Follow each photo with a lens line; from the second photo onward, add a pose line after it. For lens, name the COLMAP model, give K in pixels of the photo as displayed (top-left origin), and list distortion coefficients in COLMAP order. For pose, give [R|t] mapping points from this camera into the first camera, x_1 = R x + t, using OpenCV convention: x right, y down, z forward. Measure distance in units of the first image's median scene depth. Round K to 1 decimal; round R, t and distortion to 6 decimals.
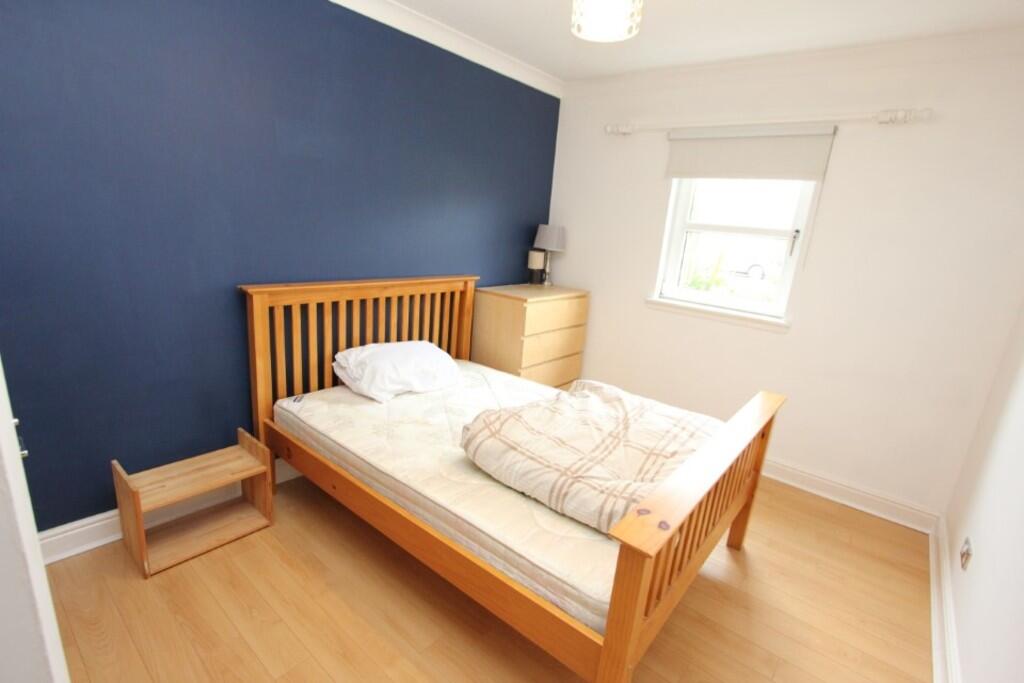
lens RADIAL K [[477.3, 0, 512.0], [0, 477.3, 341.5], [0, 0, 1]] dist [-0.001847, -0.000061]
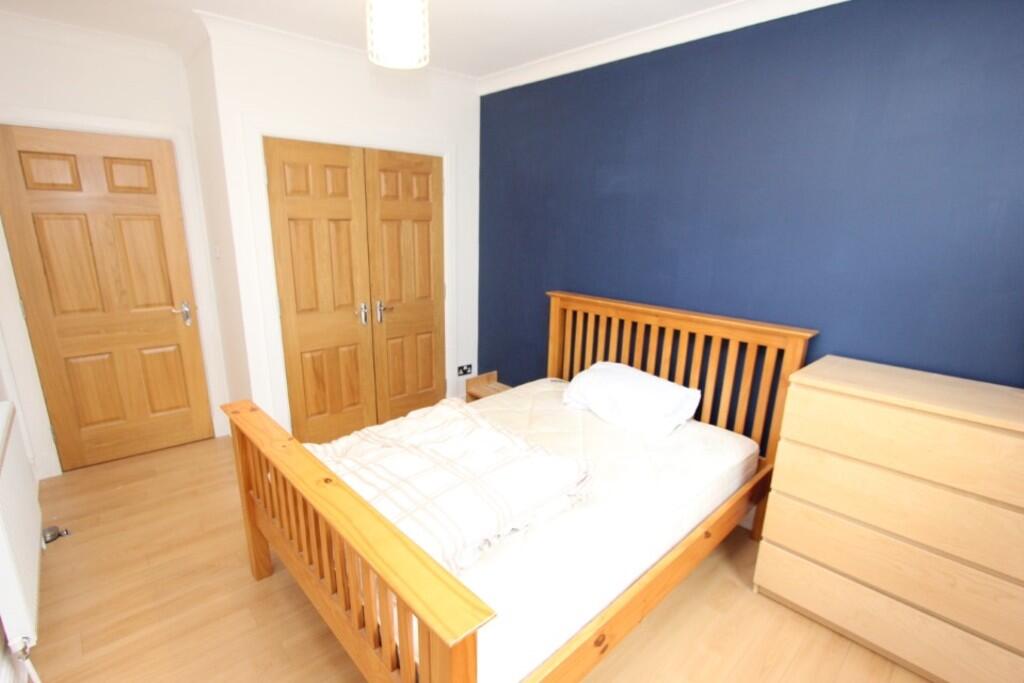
lens RADIAL K [[477.3, 0, 512.0], [0, 477.3, 341.5], [0, 0, 1]] dist [-0.001847, -0.000061]
pose [[-0.063935, 0.159756, -0.985084, 0.708268], [-0.288592, 0.941968, 0.171494, -0.148004], [0.955315, 0.295252, -0.014121, 0.770002]]
